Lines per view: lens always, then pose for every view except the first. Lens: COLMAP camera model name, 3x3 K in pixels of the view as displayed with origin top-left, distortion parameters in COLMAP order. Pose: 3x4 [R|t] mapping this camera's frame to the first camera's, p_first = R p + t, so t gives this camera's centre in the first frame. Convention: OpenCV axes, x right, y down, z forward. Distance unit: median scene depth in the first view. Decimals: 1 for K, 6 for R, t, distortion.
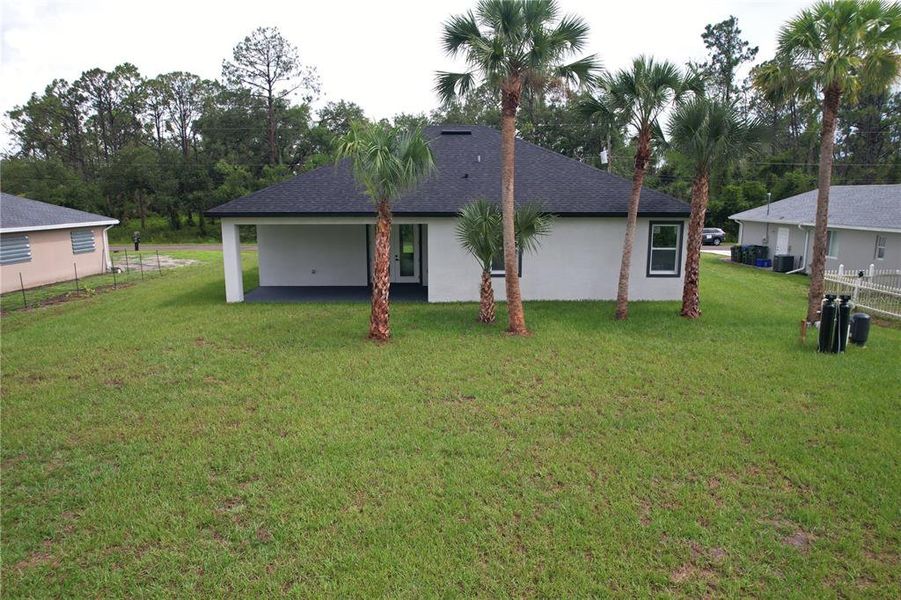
lens RADIAL K [[572.1, 0, 453.9], [0, 572.1, 297.0], [0, 0, 1]] dist [-0.044363, 0.029481]
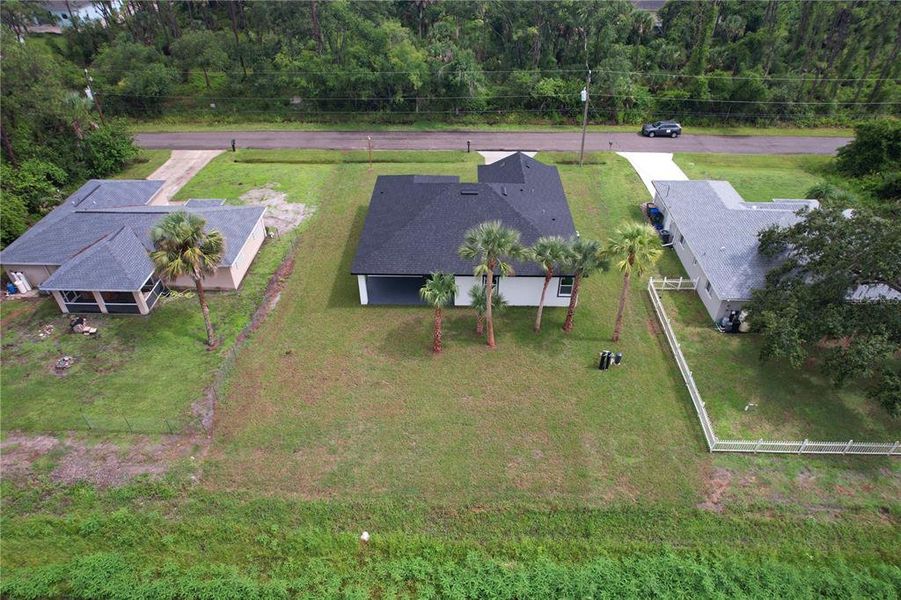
lens RADIAL K [[572.1, 0, 449.7], [0, 572.1, 300.5], [0, 0, 1]] dist [-0.044363, 0.029481]
pose [[0.999473, 0.015378, -0.028575, -0.001902], [-0.000249, 0.884195, 0.467117, -1.011518], [0.032450, -0.466864, 0.883734, -0.897659]]
